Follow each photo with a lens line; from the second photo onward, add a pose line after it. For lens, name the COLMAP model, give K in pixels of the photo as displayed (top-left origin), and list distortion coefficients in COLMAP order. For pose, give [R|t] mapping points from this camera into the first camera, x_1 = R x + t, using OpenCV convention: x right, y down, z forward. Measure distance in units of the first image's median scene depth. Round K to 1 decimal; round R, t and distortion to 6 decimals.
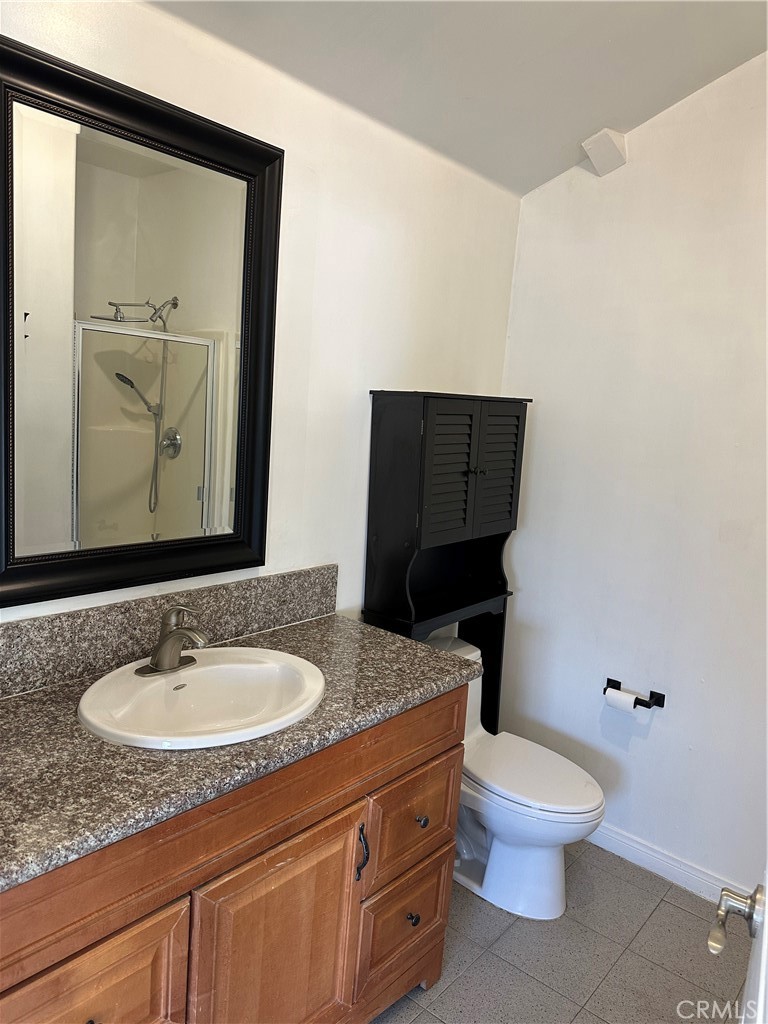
lens RADIAL K [[718.6, 0, 388.3], [0, 718.6, 506.1], [0, 0, 1]] dist [0.065257, -0.078234]
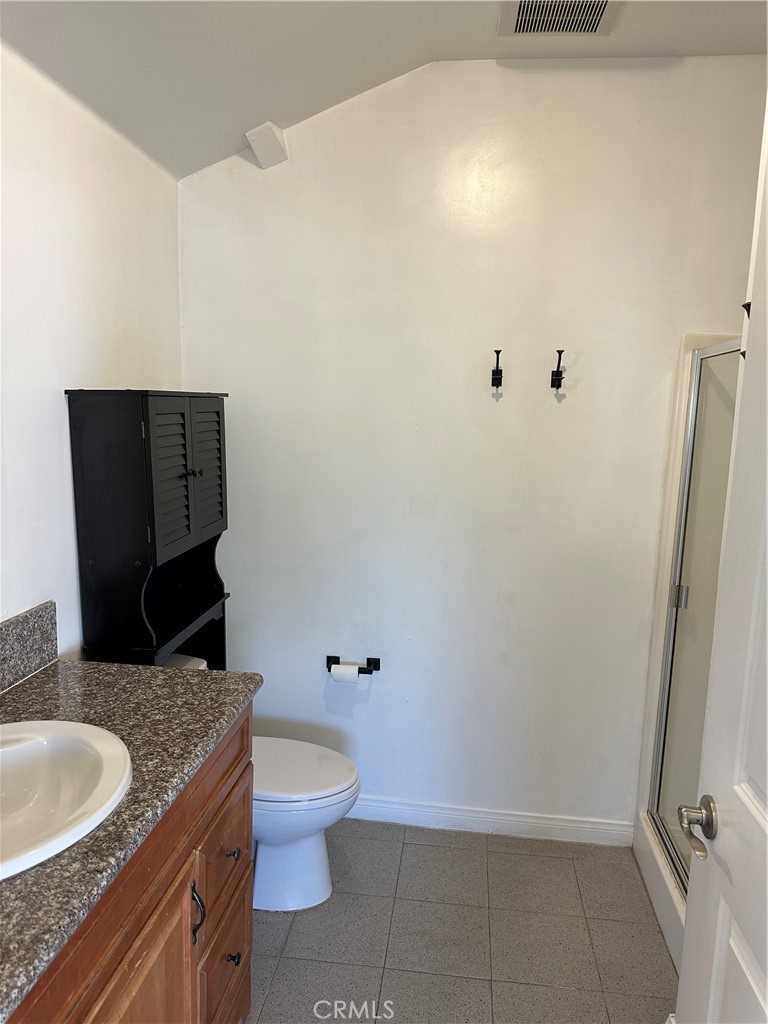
lens RADIAL K [[718.6, 0, 381.1], [0, 718.6, 507.4], [0, 0, 1]] dist [0.065257, -0.078234]
pose [[0.840970, -0.128753, 0.525540, -0.188177], [0.119335, 0.991494, 0.051947, -0.026635], [-0.527758, 0.019030, 0.849181, 0.083859]]
